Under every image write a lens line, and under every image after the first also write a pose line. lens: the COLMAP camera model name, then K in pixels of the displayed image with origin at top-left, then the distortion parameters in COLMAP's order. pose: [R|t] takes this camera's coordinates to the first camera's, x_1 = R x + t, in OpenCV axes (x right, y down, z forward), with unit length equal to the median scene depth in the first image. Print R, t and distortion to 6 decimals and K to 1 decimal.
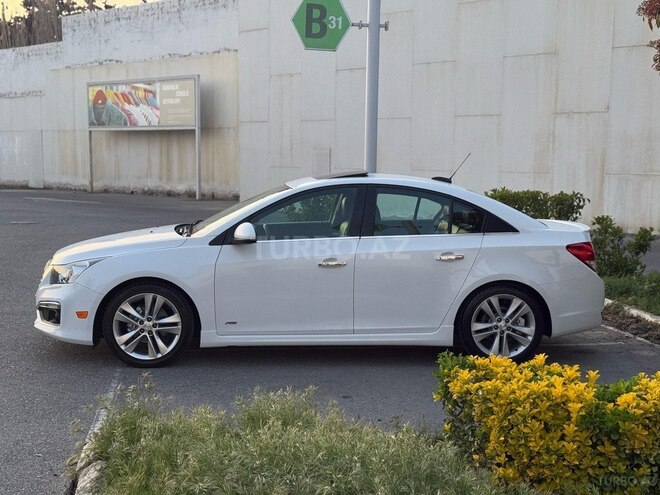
lens RADIAL K [[925.2, 0, 328.5], [0, 925.2, 249.8], [0, 0, 1]] dist [0.124118, 0.000000]
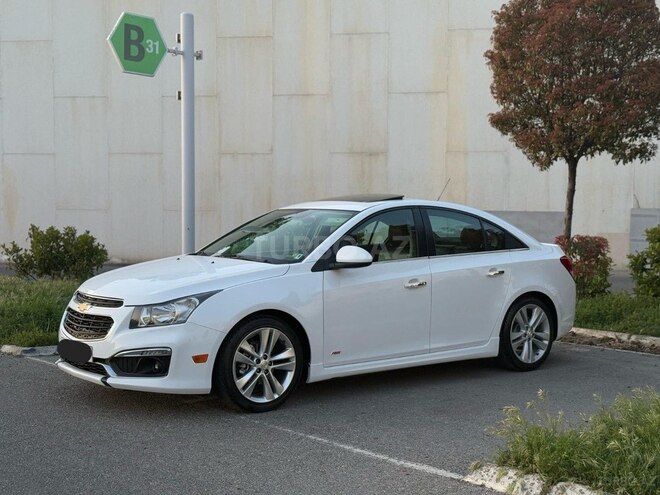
lens RADIAL K [[925.2, 0, 327.9], [0, 925.2, 248.1], [0, 0, 1]] dist [0.124118, 0.000000]
pose [[0.831288, -0.032793, 0.554874, -0.619603], [0.061825, 0.997519, -0.033669, 0.003793], [-0.552393, 0.062294, 0.831253, 0.211210]]
